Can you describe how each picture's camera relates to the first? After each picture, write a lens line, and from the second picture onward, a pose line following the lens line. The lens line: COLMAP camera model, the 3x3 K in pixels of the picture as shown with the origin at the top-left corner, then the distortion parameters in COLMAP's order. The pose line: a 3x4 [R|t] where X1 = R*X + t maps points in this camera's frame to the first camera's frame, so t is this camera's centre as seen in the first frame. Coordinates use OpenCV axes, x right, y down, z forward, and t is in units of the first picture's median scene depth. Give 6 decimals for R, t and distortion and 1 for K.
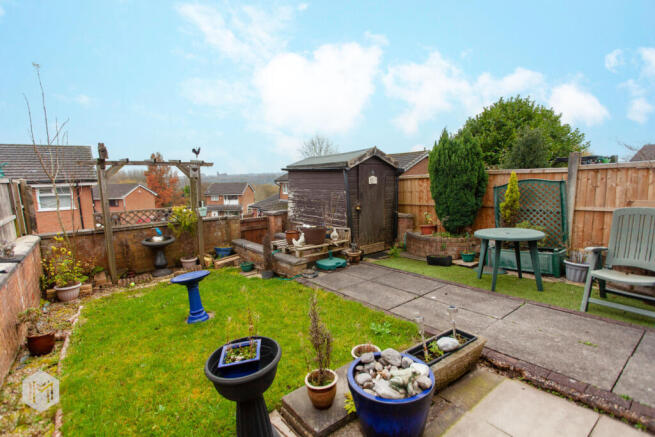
lens RADIAL K [[308.7, 0, 324.8], [0, 308.7, 220.5], [0, 0, 1]] dist [0.002650, 0.000060]
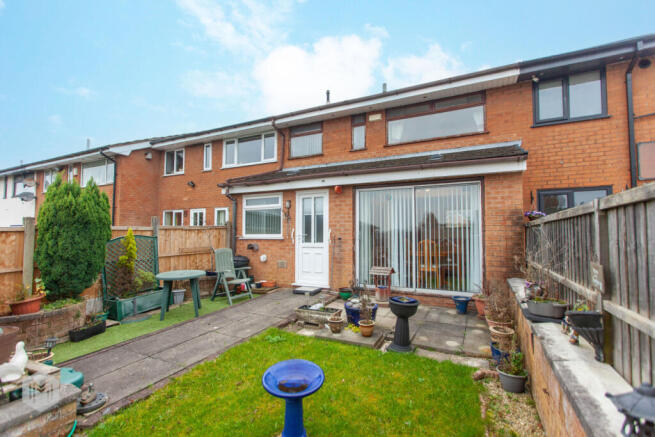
lens RADIAL K [[308.7, 0, 324.8], [0, 308.7, 220.5], [0, 0, 1]] dist [0.002650, 0.000060]
pose [[-0.399635, 0.038077, 0.915883, -0.947697], [0.126622, 0.991852, 0.014014, -0.138767], [-0.907887, 0.121572, -0.401200, 0.995083]]
